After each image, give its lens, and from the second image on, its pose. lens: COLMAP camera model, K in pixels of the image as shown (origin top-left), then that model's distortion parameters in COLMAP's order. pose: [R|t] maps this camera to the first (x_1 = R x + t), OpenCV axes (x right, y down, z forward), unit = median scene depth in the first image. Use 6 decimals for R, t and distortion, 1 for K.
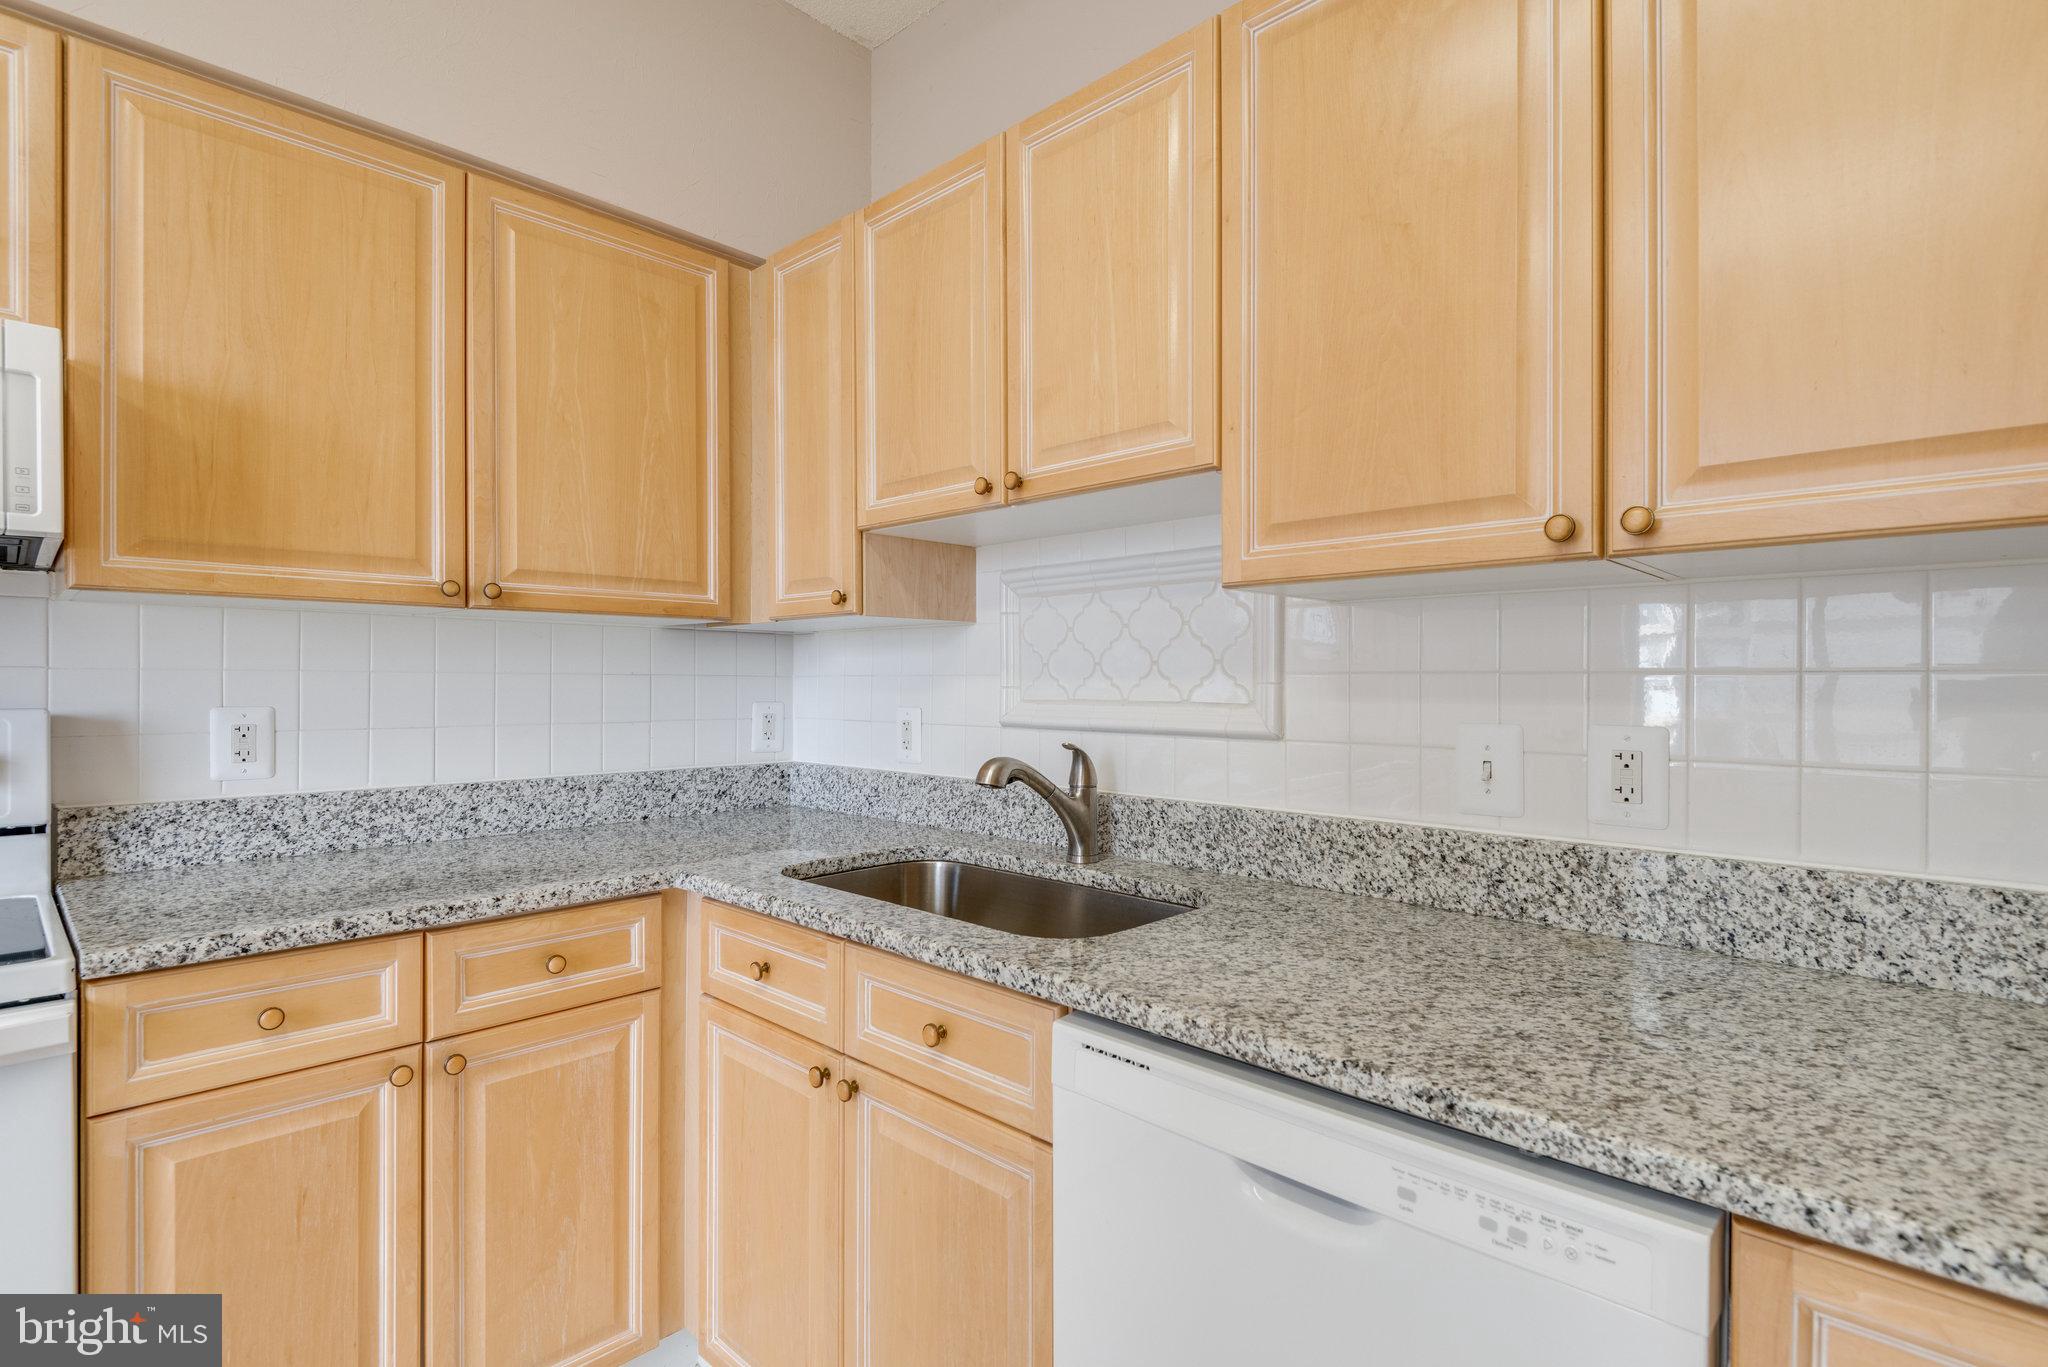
lens RADIAL K [[978.4, 0, 1086.4], [0, 978.4, 686.8], [0, 0, 1]] dist [0.025735, -0.018048]
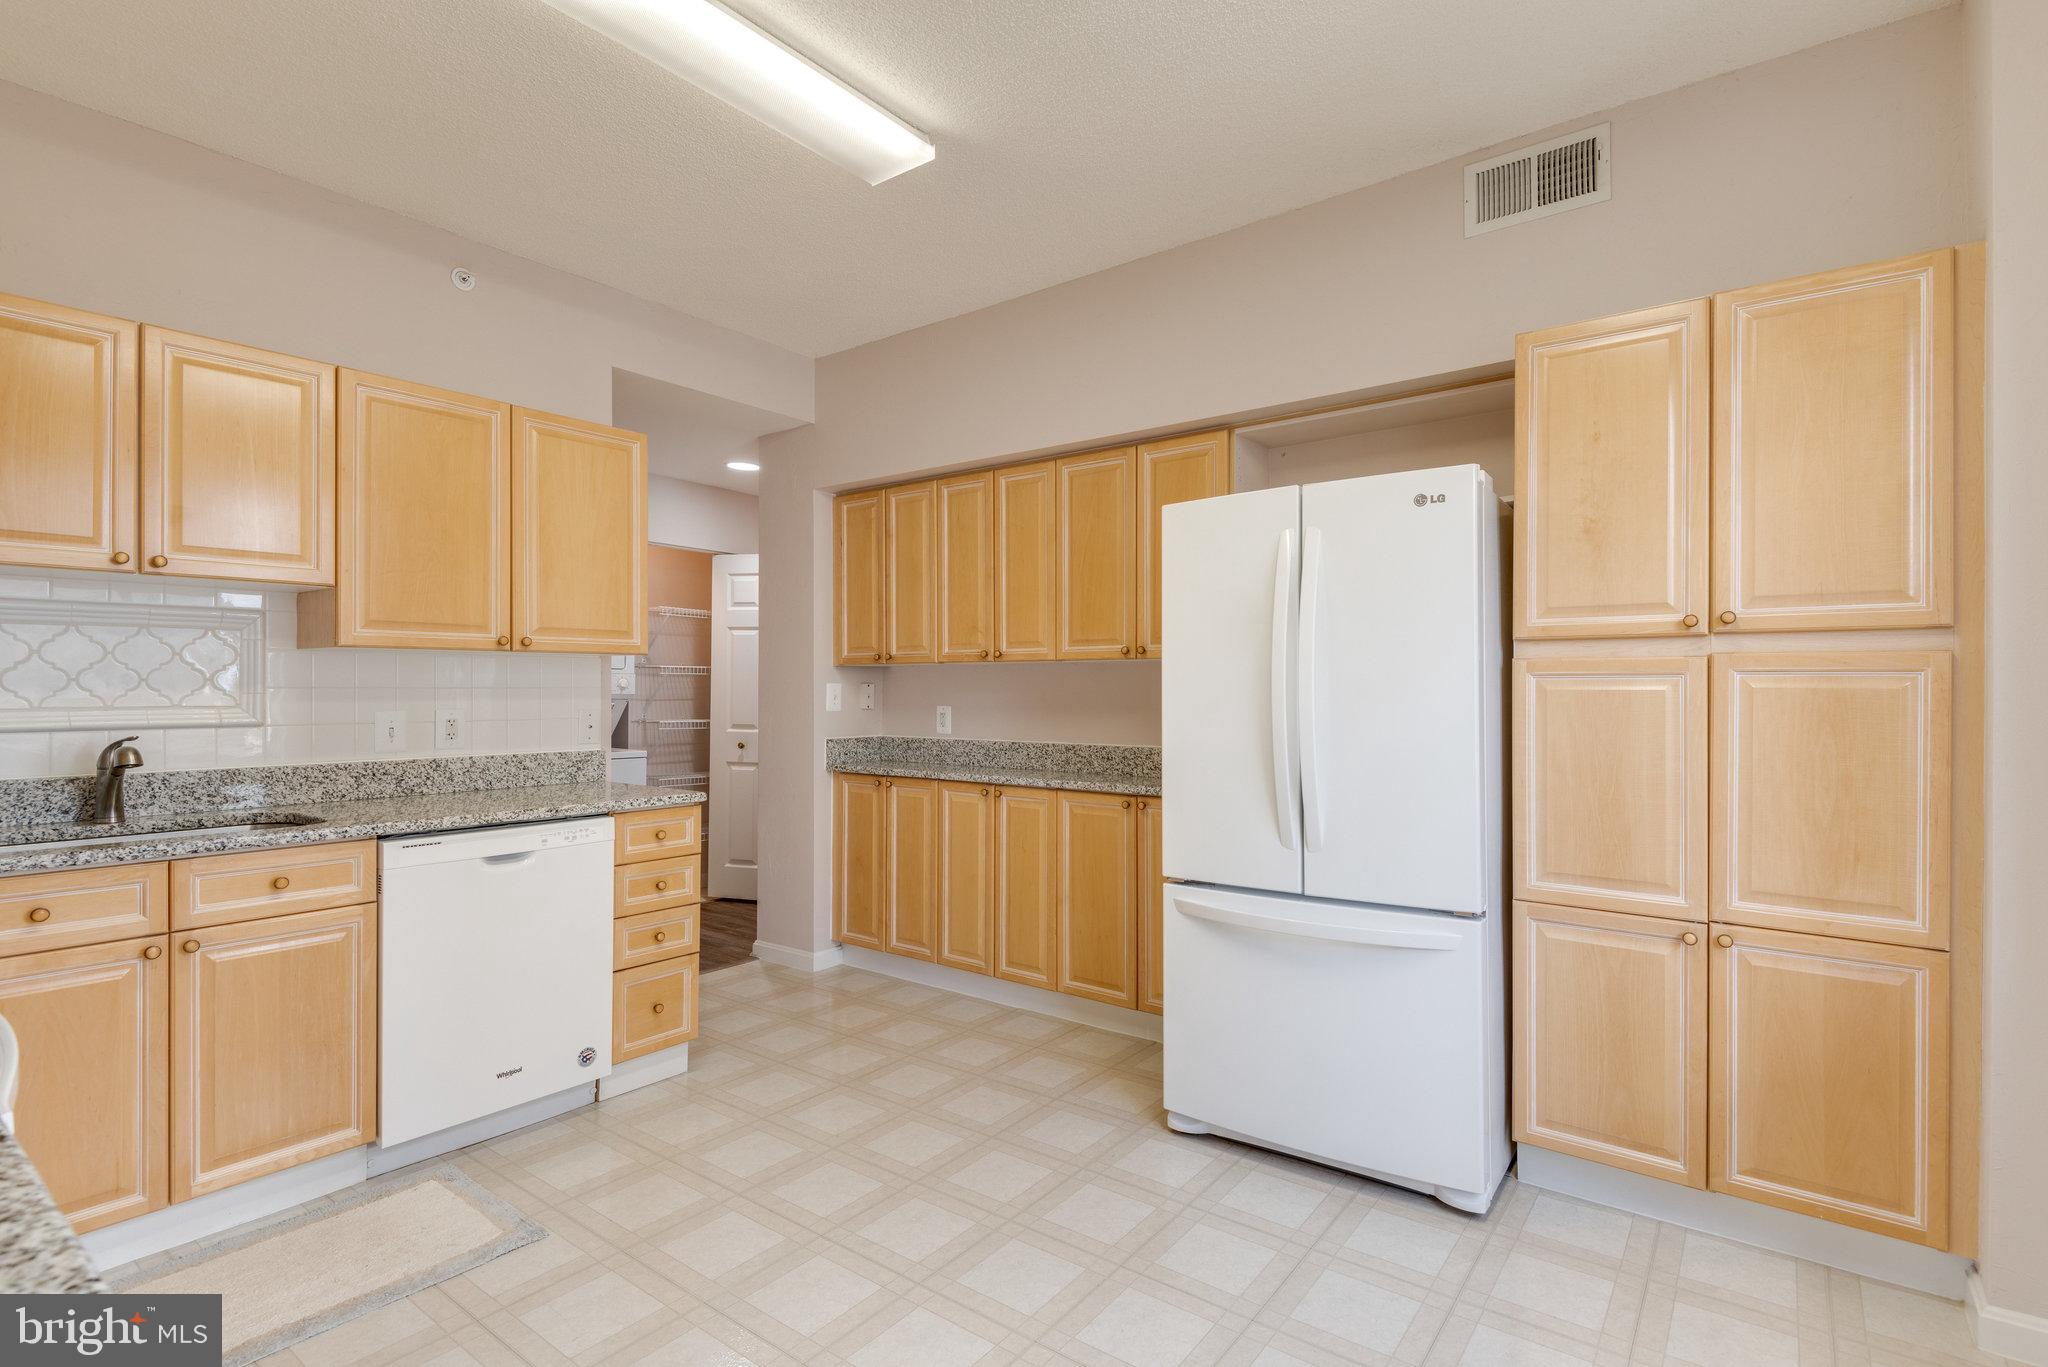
lens RADIAL K [[978.4, 0, 1011.1], [0, 978.4, 689.8], [0, 0, 1]] dist [0.025735, -0.018048]
pose [[-0.073323, -0.007048, 0.997283, -1.668080], [0.002595, 0.999970, 0.007258, -0.019305], [-0.997305, 0.003121, -0.073303, -0.196525]]
